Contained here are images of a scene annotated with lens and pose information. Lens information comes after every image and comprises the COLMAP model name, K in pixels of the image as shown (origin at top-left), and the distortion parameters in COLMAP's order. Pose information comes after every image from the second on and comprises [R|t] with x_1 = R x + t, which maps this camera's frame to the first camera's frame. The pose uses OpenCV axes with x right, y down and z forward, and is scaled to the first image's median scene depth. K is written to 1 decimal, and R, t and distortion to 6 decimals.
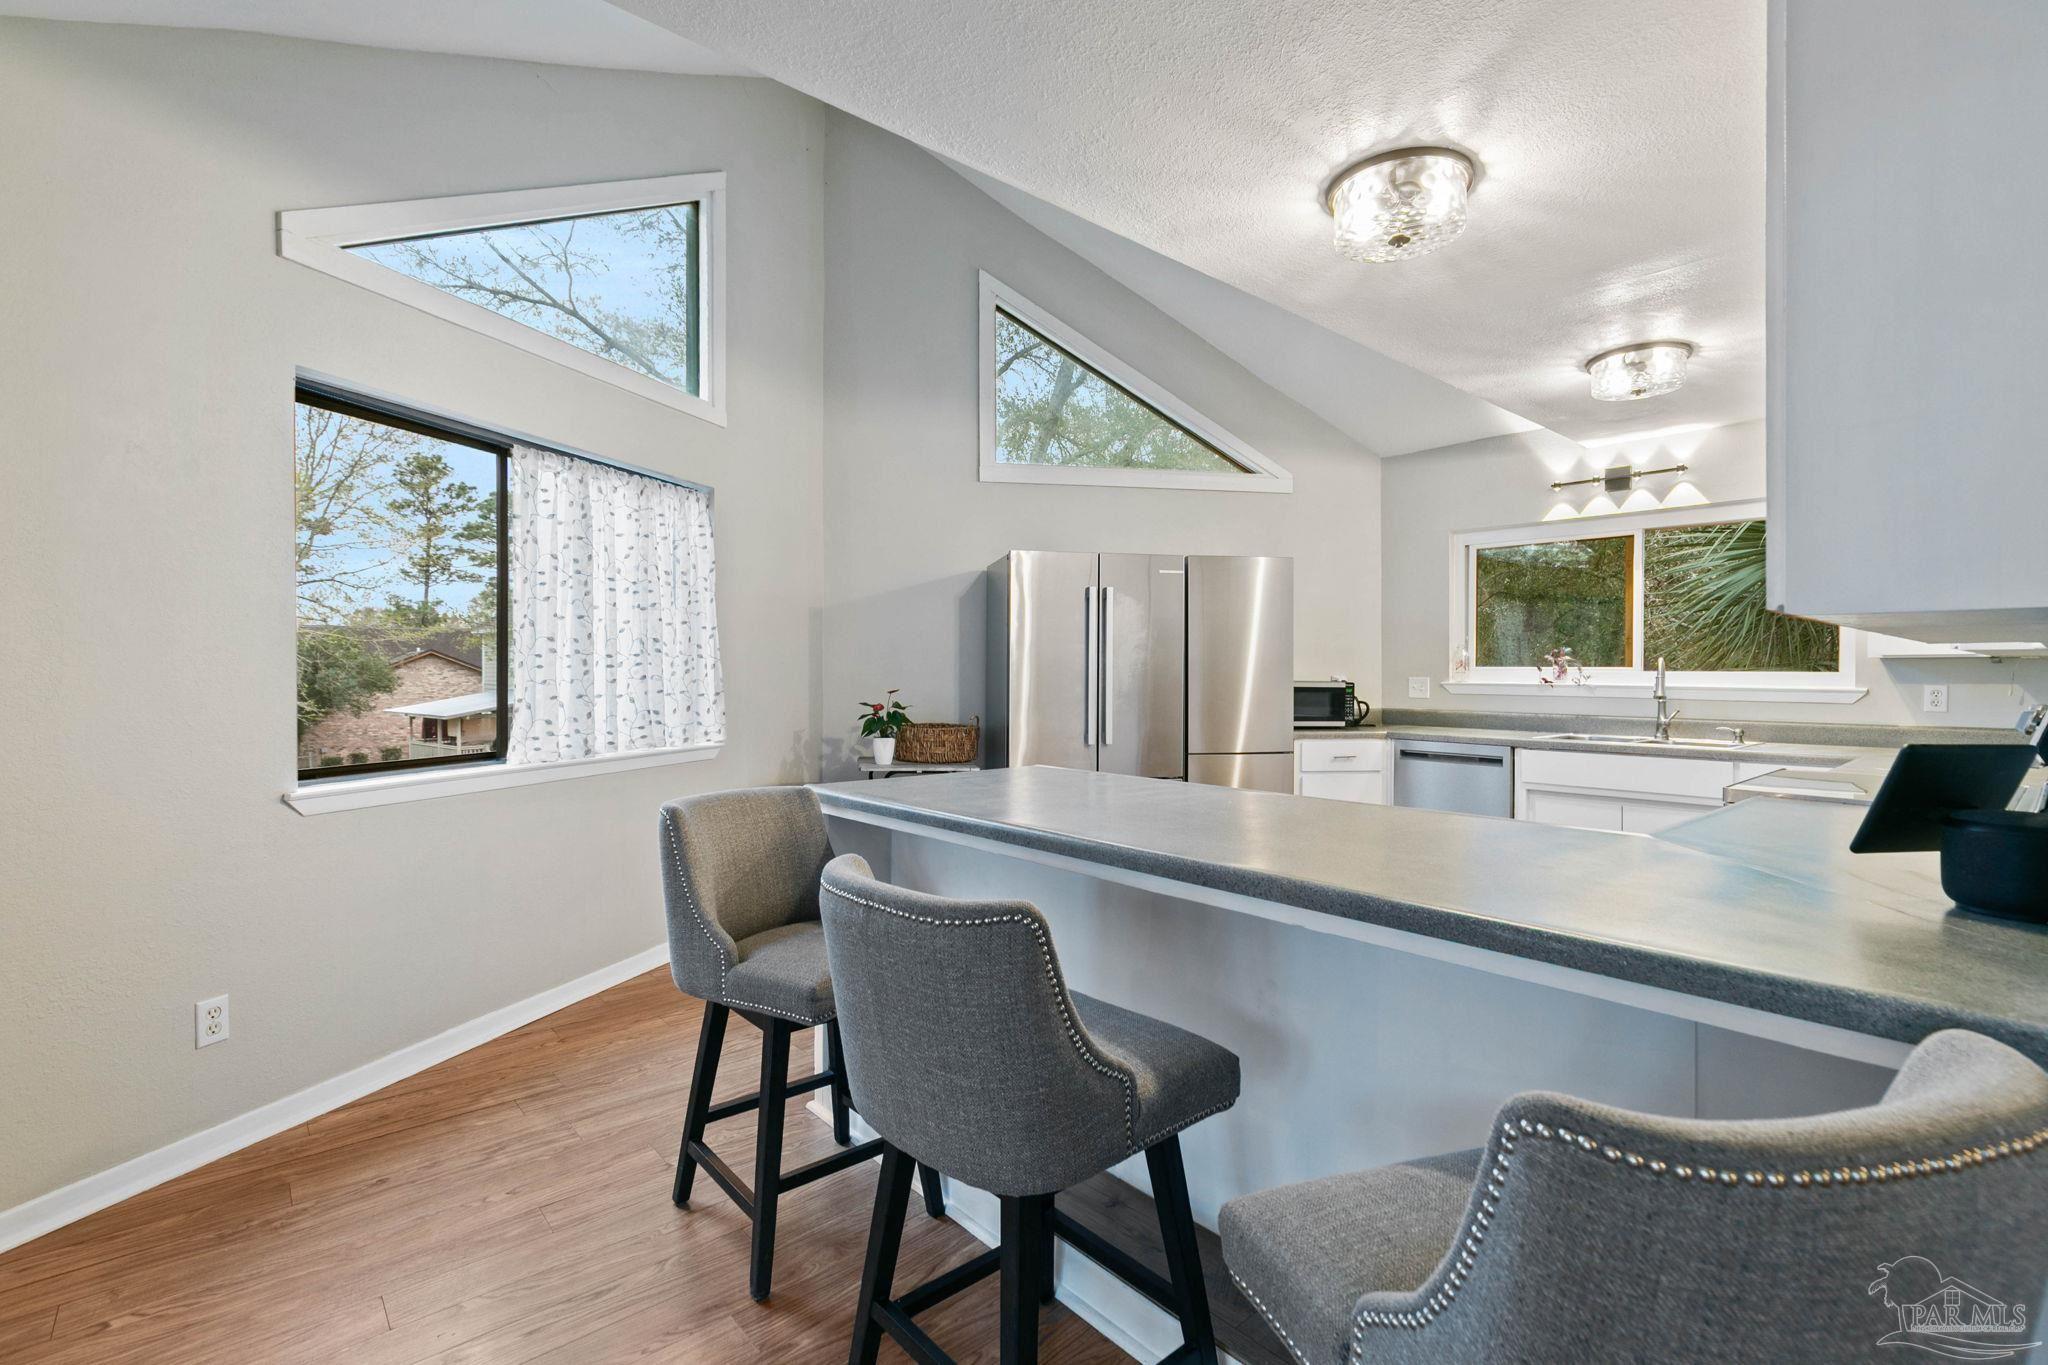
lens RADIAL K [[932.1, 0, 1021.3], [0, 932.1, 674.2], [0, 0, 1]] dist [0.000173, 0.000070]
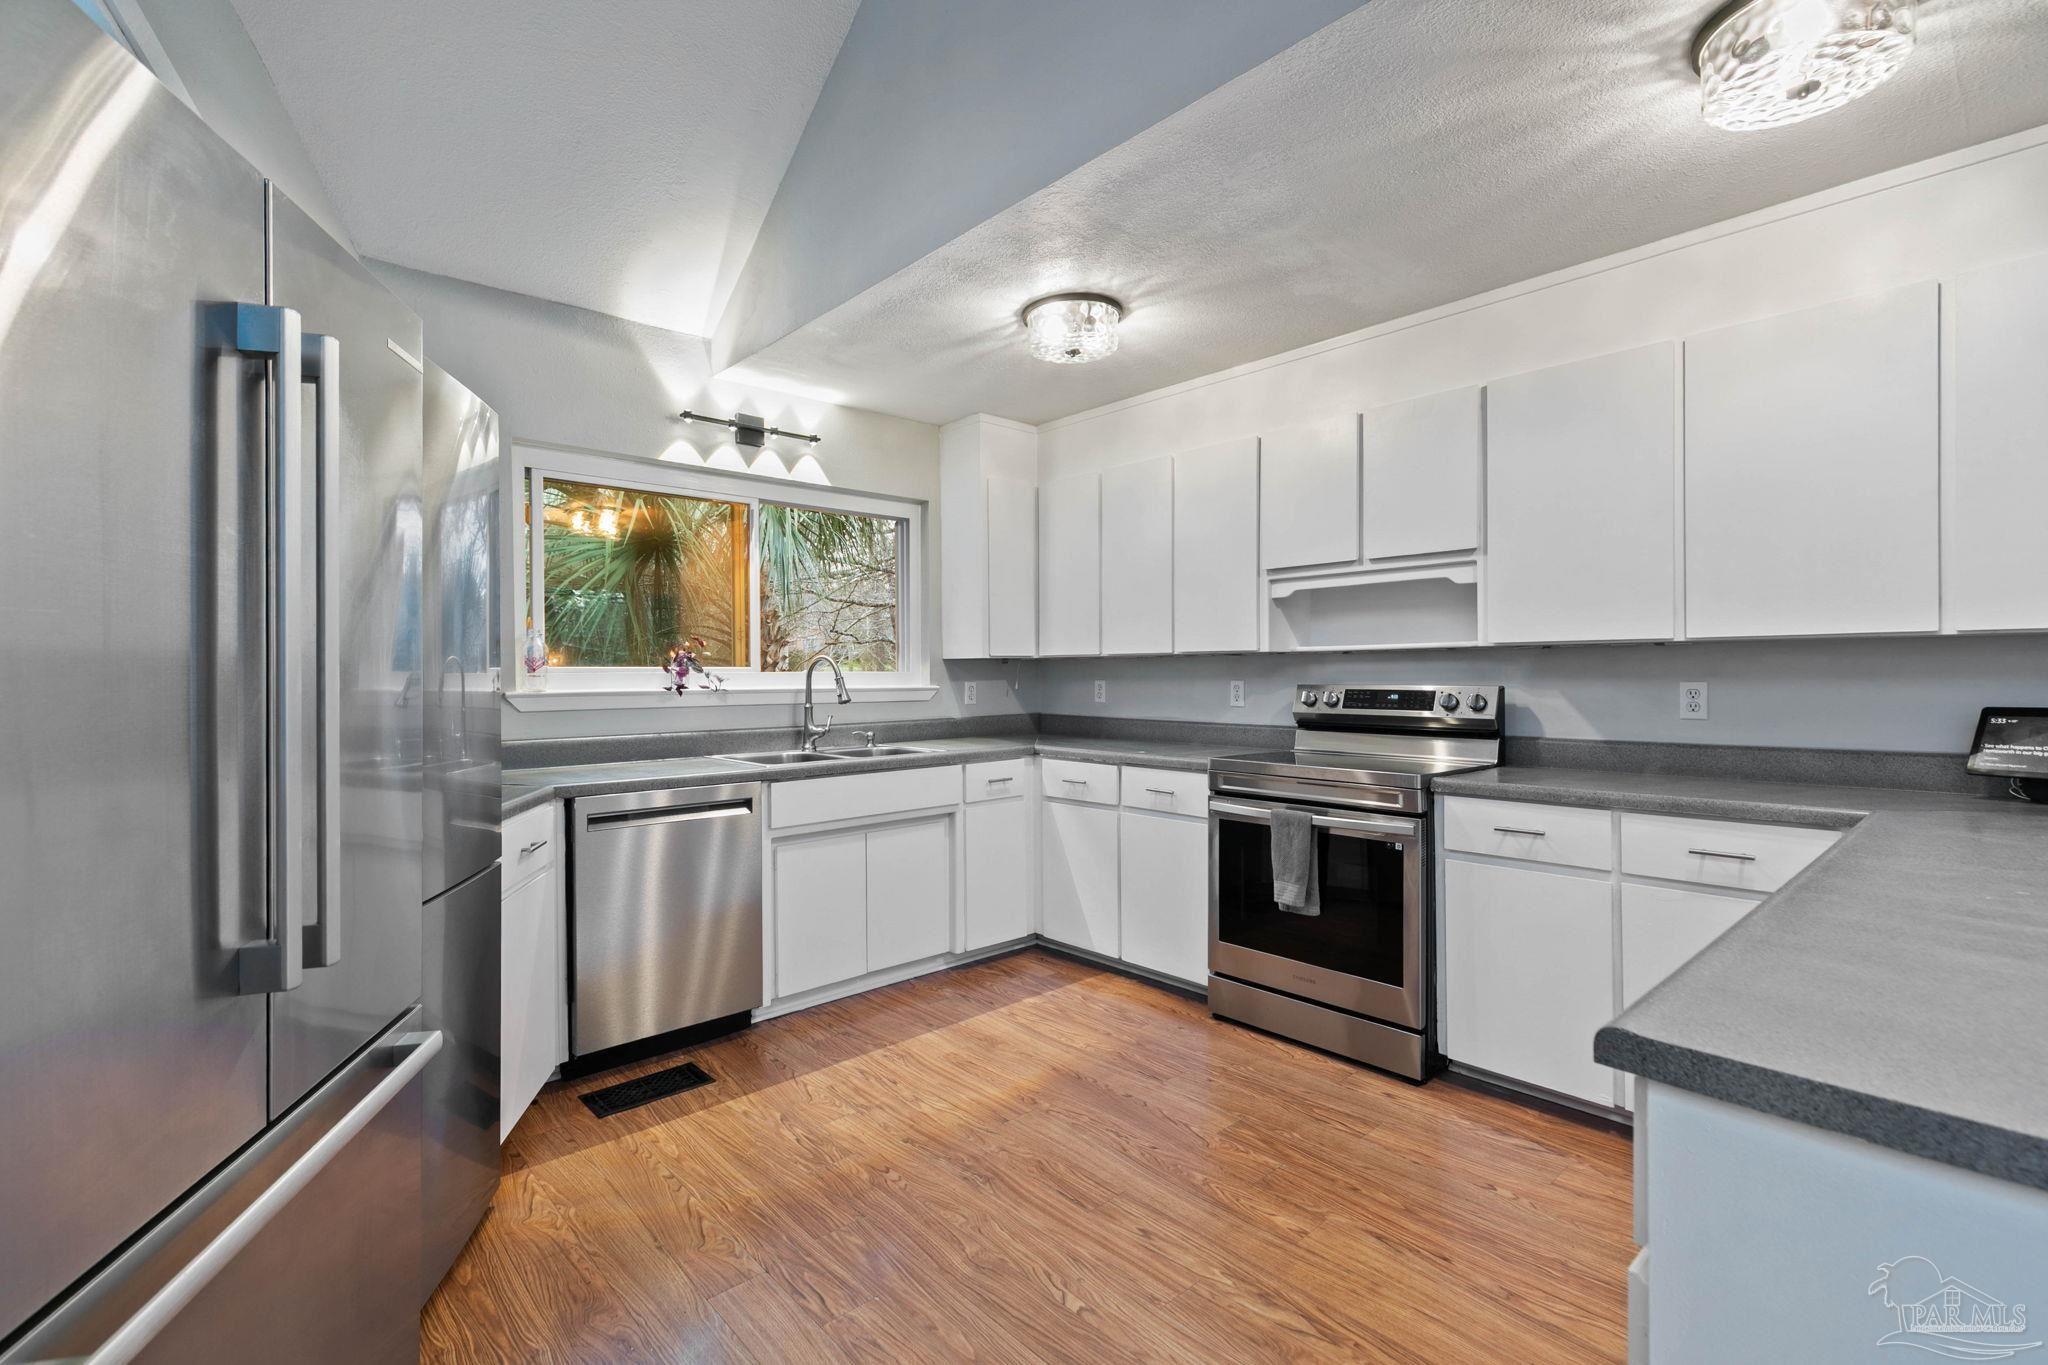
lens RADIAL K [[932.1, 0, 1024.2], [0, 932.1, 670.3], [0, 0, 1]] dist [0.000173, 0.000070]
pose [[-0.023797, -0.000109, 0.999717, -0.159676], [0.012005, 0.999928, 0.000395, -0.001760], [-0.999645, 0.012011, -0.023794, 0.779464]]
